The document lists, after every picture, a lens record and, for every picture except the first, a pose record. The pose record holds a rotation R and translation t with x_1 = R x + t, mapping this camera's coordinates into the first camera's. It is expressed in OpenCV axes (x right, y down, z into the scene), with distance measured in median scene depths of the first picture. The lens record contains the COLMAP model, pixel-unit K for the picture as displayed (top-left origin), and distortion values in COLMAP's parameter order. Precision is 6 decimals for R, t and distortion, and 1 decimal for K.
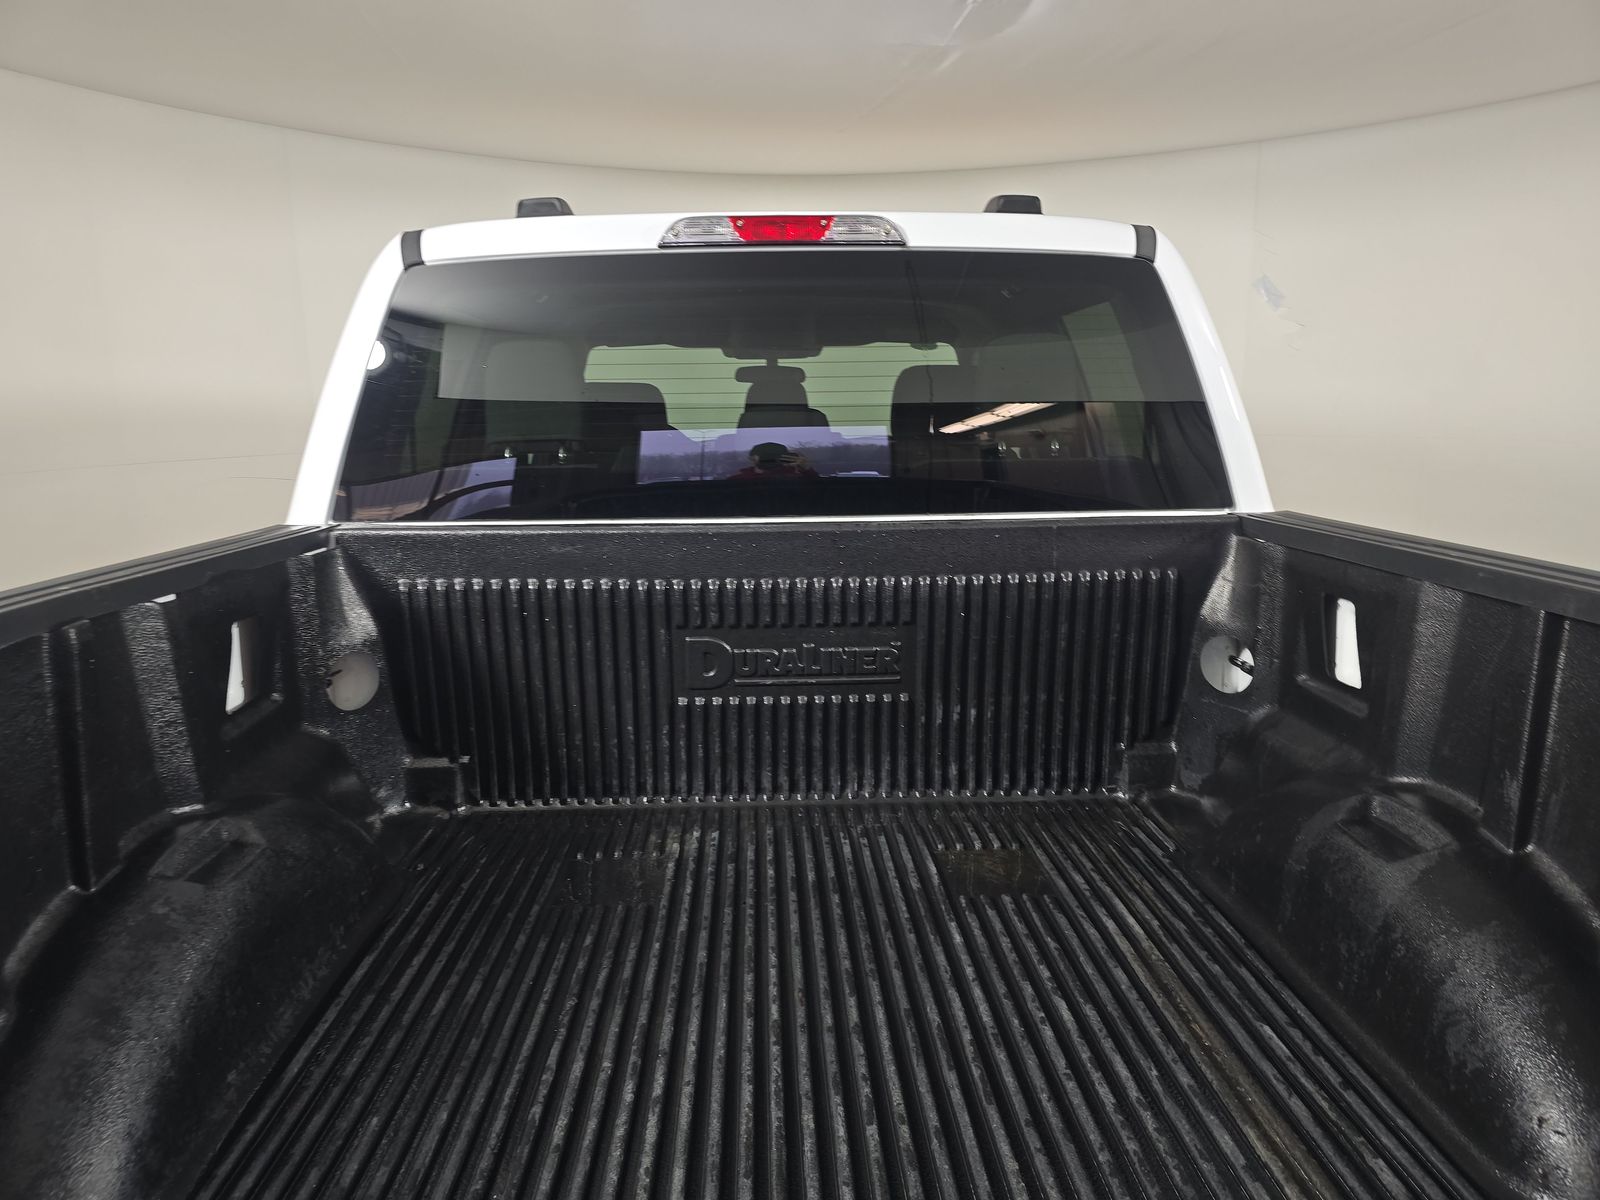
lens RADIAL K [[1083.2, 0, 782.1], [0, 1083.2, 614.2], [0, 0, 1]] dist [0.038796, -0.068478]
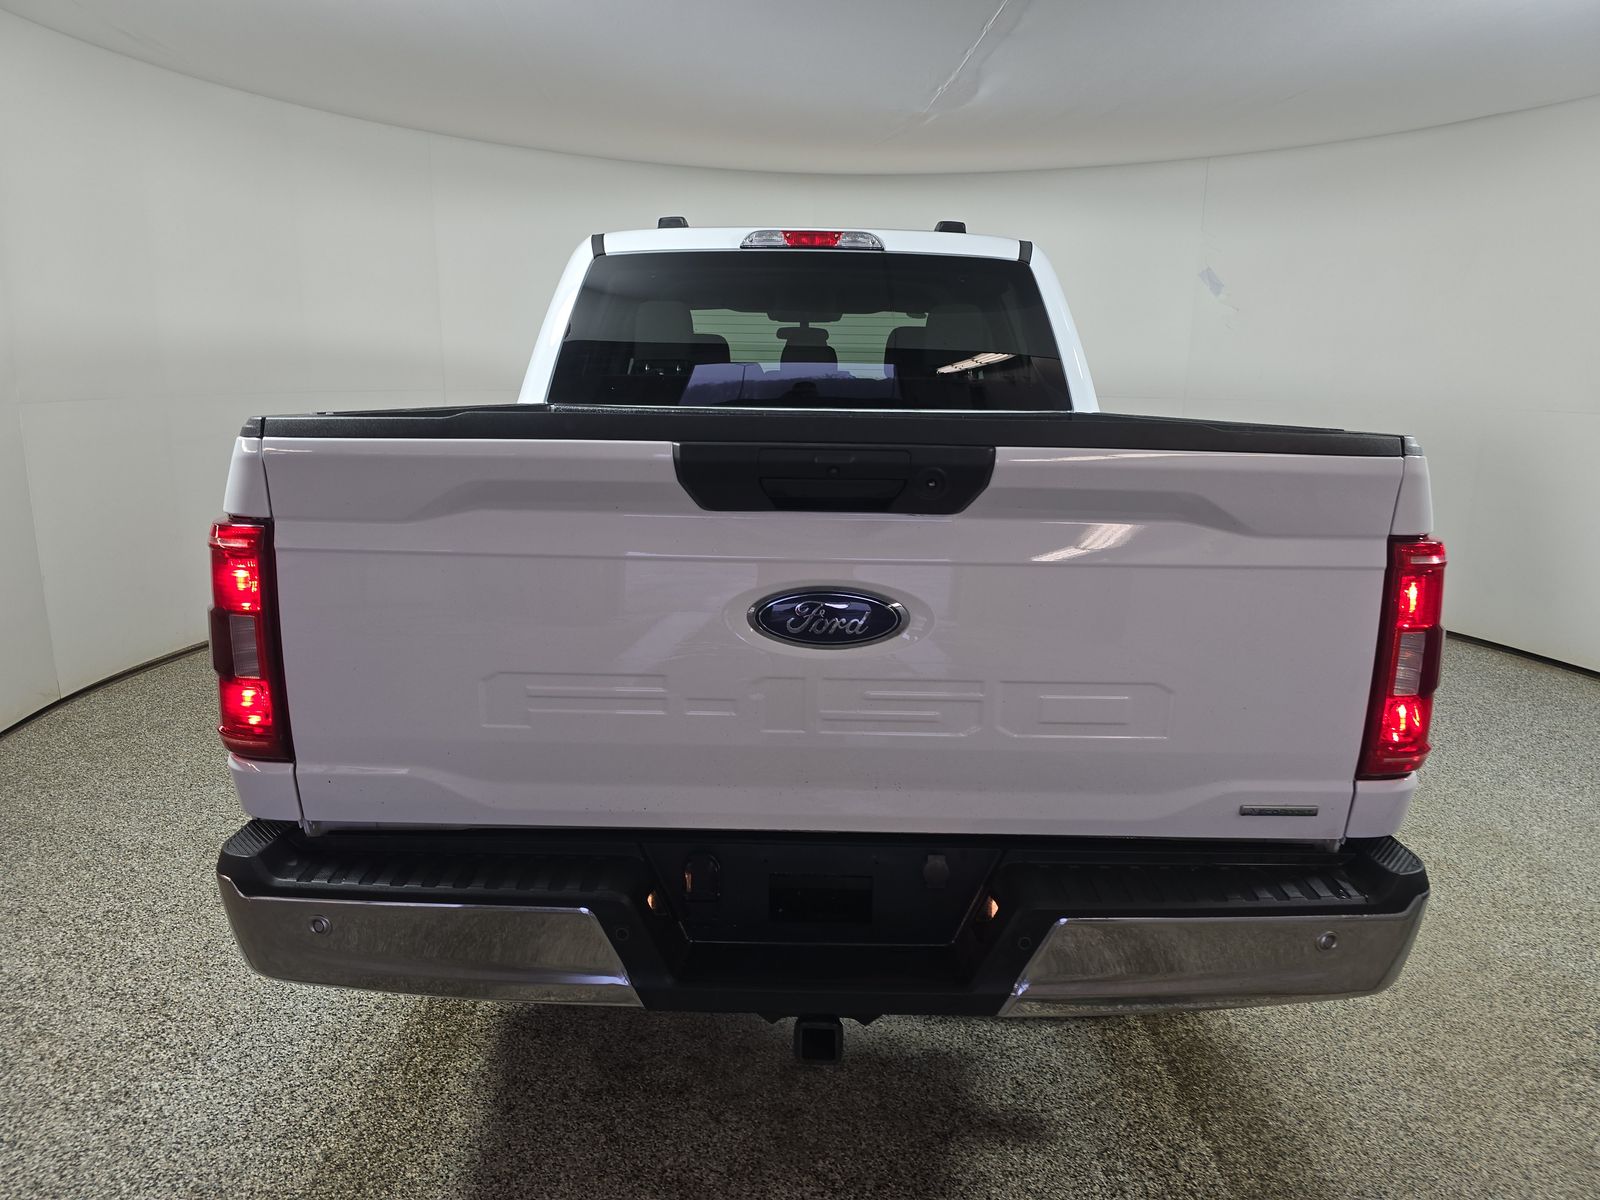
lens RADIAL K [[1083.2, 0, 782.1], [0, 1083.2, 614.2], [0, 0, 1]] dist [0.038796, -0.068478]
pose [[0.999226, 0.032126, -0.022716, 0.010212], [-0.031661, 0.999287, 0.020548, 0.199801], [0.023360, -0.019813, 0.999531, -0.712159]]
